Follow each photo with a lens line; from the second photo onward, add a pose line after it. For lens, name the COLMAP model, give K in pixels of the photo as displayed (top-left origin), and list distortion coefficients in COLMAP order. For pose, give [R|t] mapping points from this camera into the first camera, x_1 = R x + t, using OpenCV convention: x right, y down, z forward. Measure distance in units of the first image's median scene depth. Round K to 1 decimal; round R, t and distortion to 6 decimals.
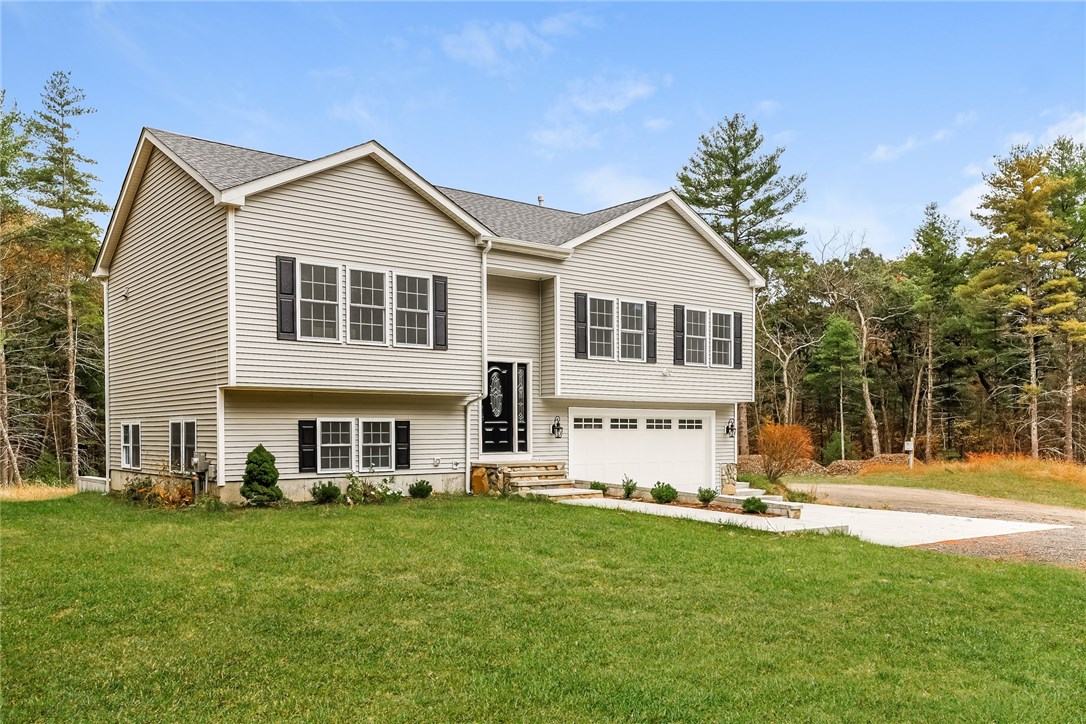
lens RADIAL K [[896.4, 0, 547.6], [0, 896.4, 446.4], [0, 0, 1]] dist [0.010266, 0.015727]
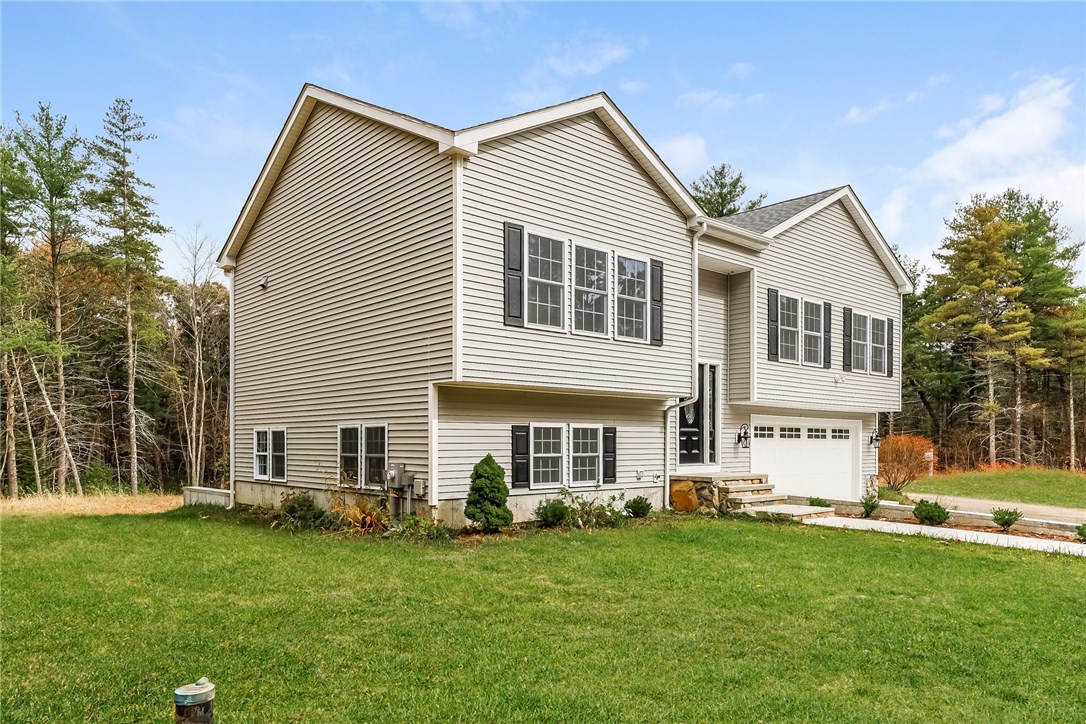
lens RADIAL K [[741.1, 0, 545.5], [0, 741.1, 444.2], [0, 0, 1]] dist [0.022225, -0.001907]
pose [[0.998332, 0.004296, 0.057581, -0.257110], [-0.003476, 0.999891, -0.014332, -0.001577], [-0.057636, 0.014108, 0.998238, 0.281124]]
